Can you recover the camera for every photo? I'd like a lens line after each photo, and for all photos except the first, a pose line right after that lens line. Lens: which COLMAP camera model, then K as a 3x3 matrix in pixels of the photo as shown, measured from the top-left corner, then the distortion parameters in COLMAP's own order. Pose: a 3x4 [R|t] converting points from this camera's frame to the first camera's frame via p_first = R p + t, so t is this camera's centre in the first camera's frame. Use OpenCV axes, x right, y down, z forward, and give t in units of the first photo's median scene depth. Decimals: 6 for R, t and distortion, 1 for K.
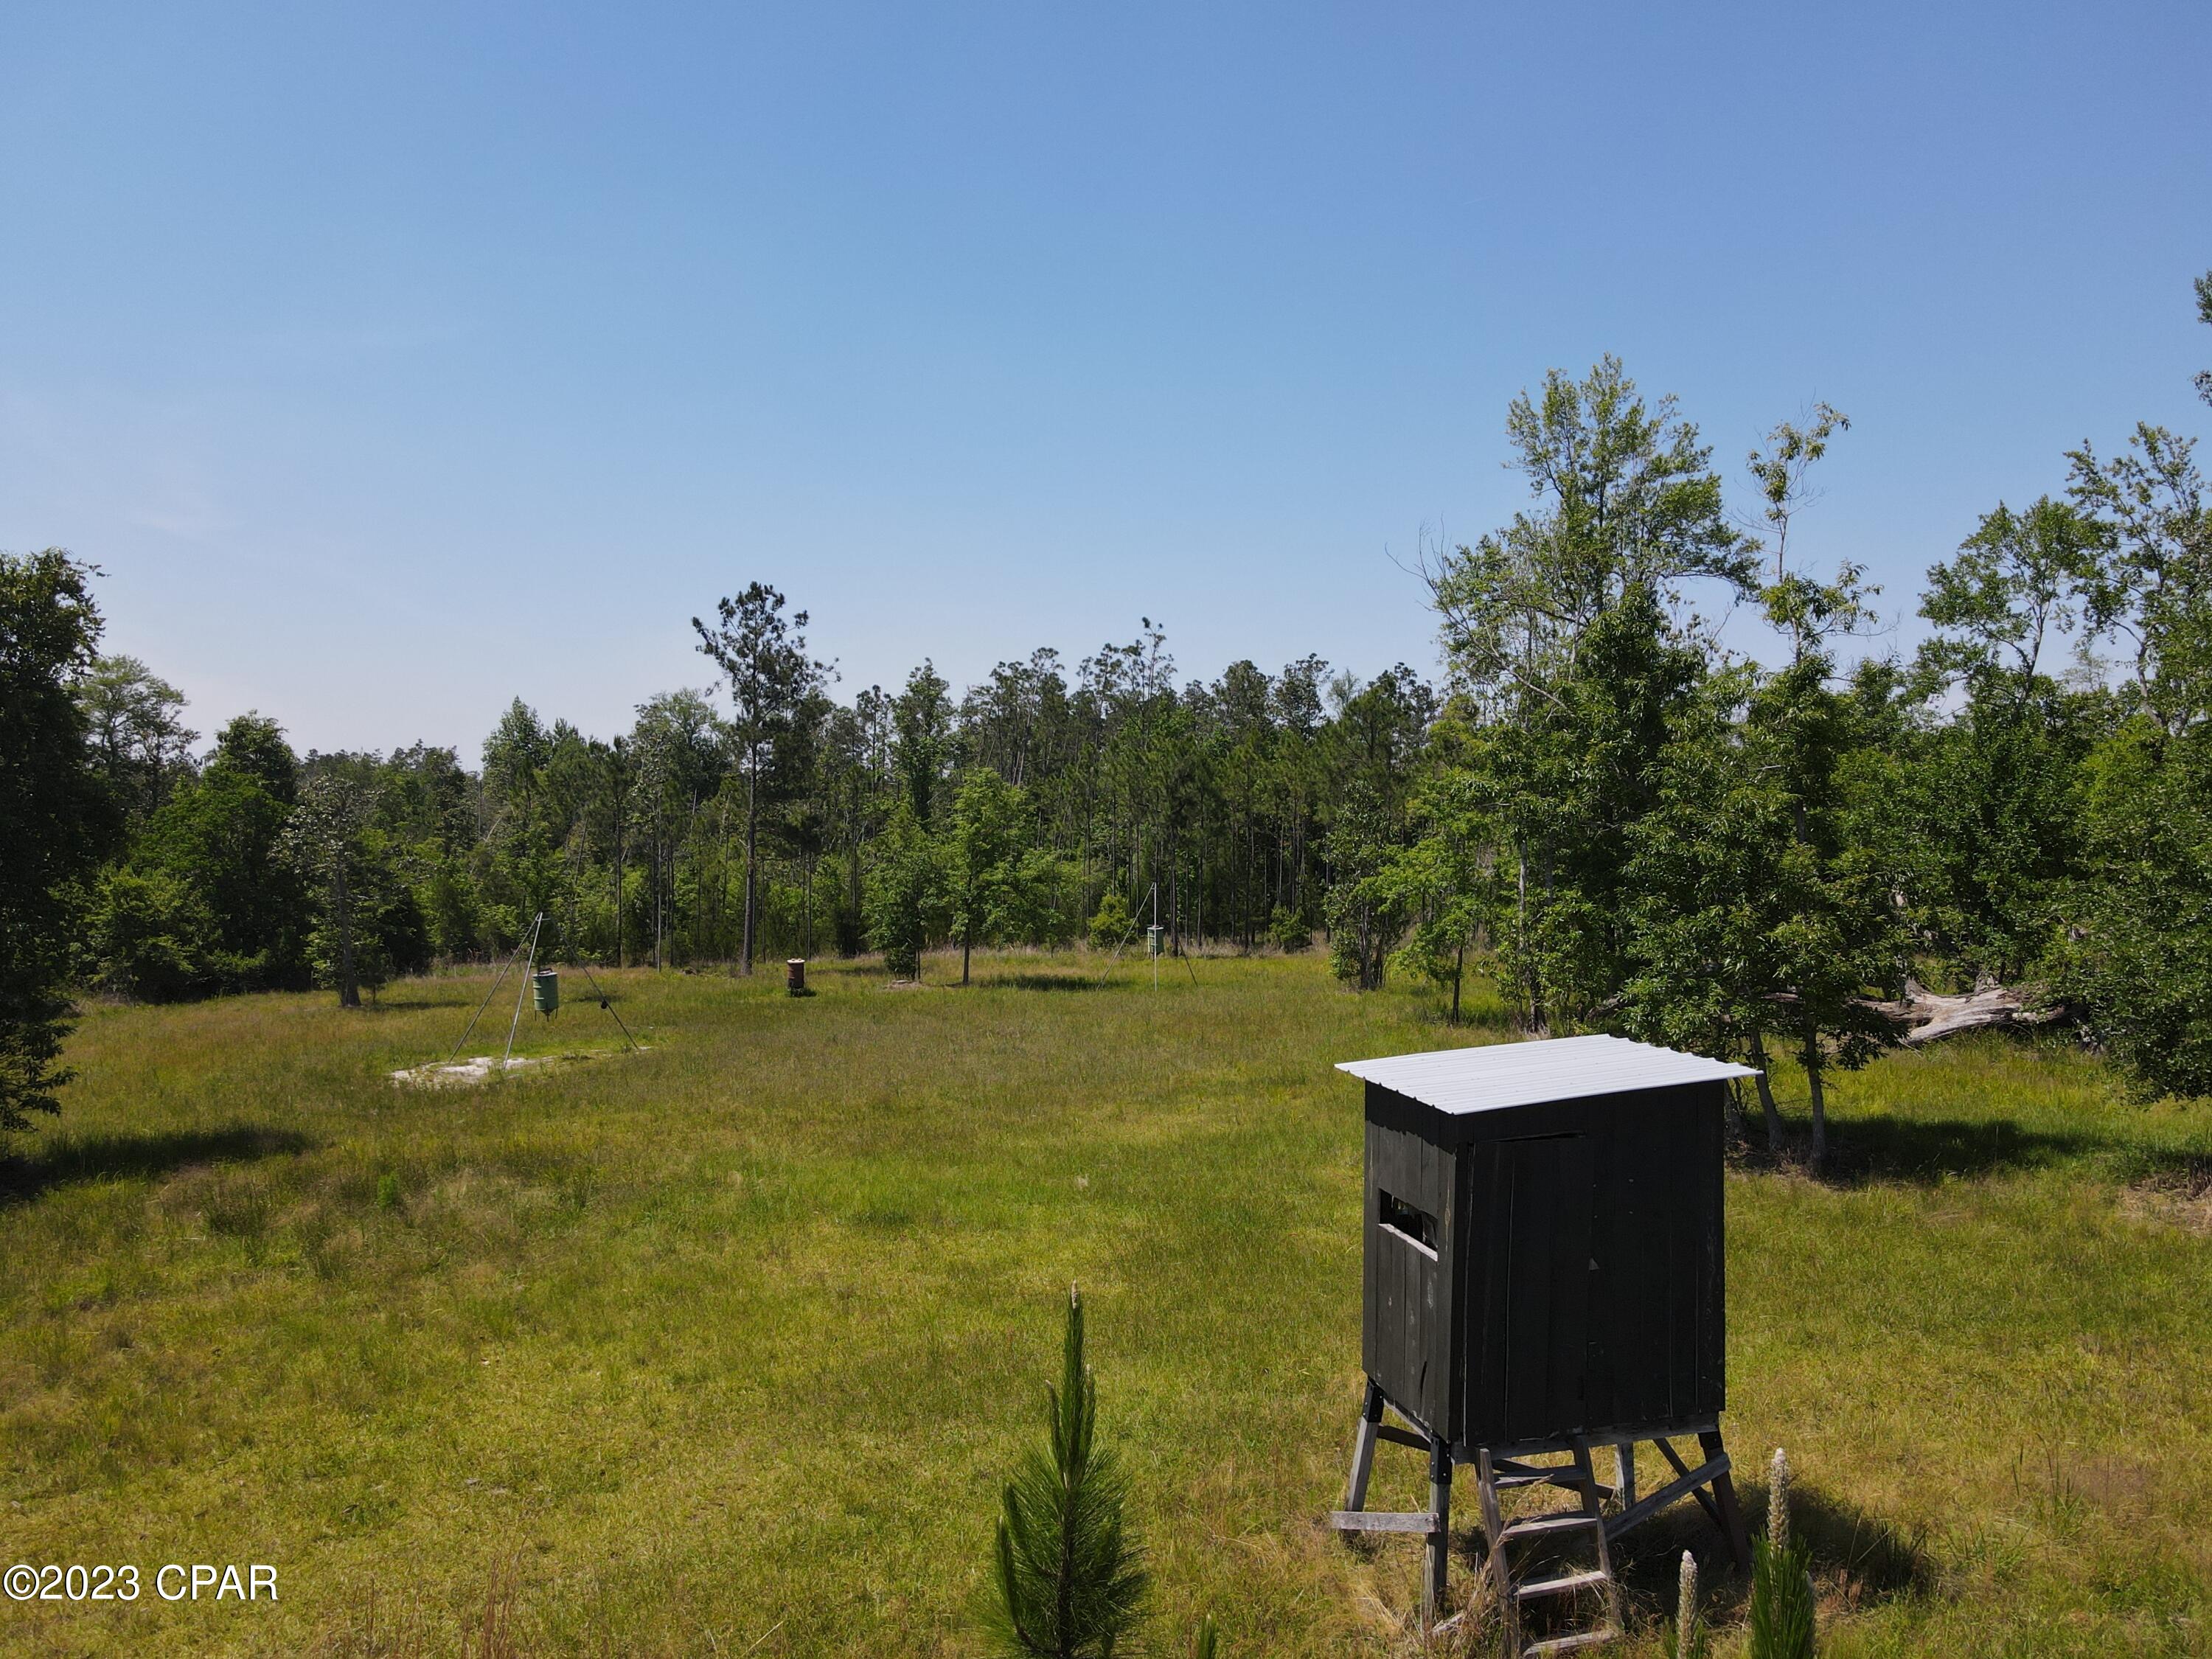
lens RADIAL K [[1540.7, 0, 1106.0], [0, 1540.7, 829.5], [0, 0, 1]] dist [-0.004762, -0.001850]
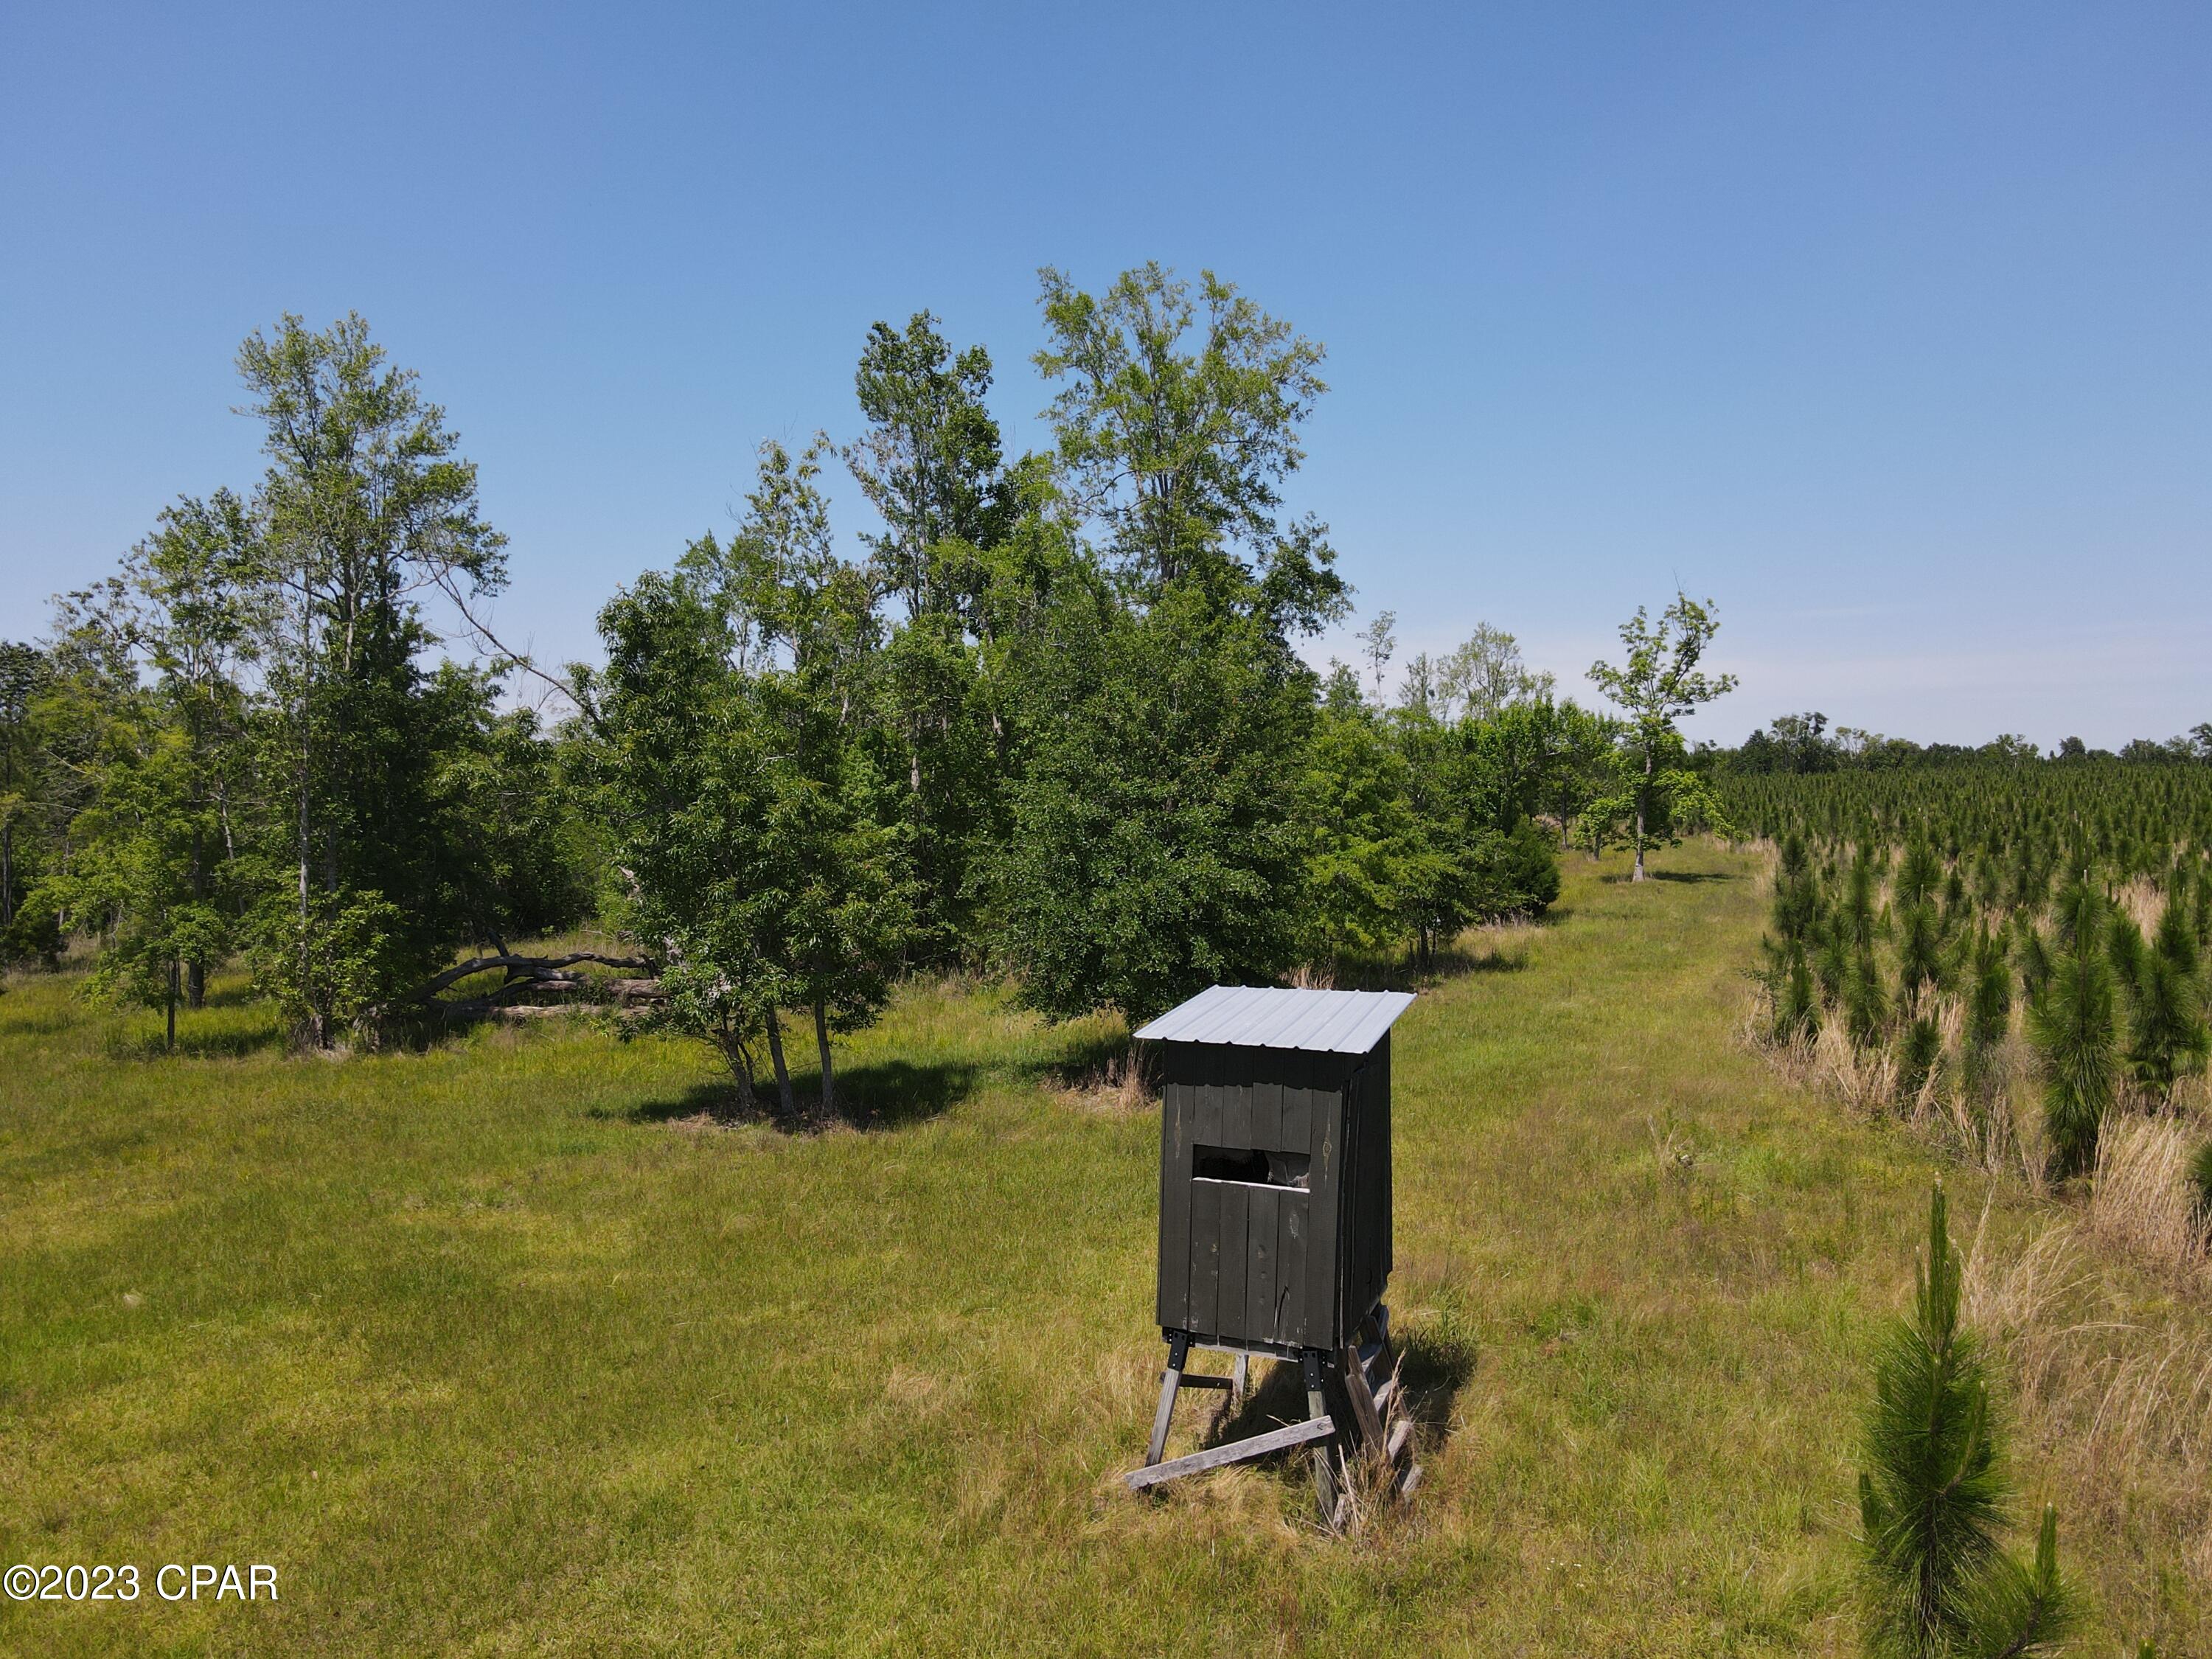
lens RADIAL K [[1540.7, 0, 1106.0], [0, 1540.7, 829.5], [0, 0, 1]] dist [-0.004762, -0.001850]
pose [[0.625308, -0.011881, 0.780287, -0.118201], [0.012555, 0.999908, 0.005163, 0.003227], [-0.780277, 0.006568, 0.625400, 0.072166]]
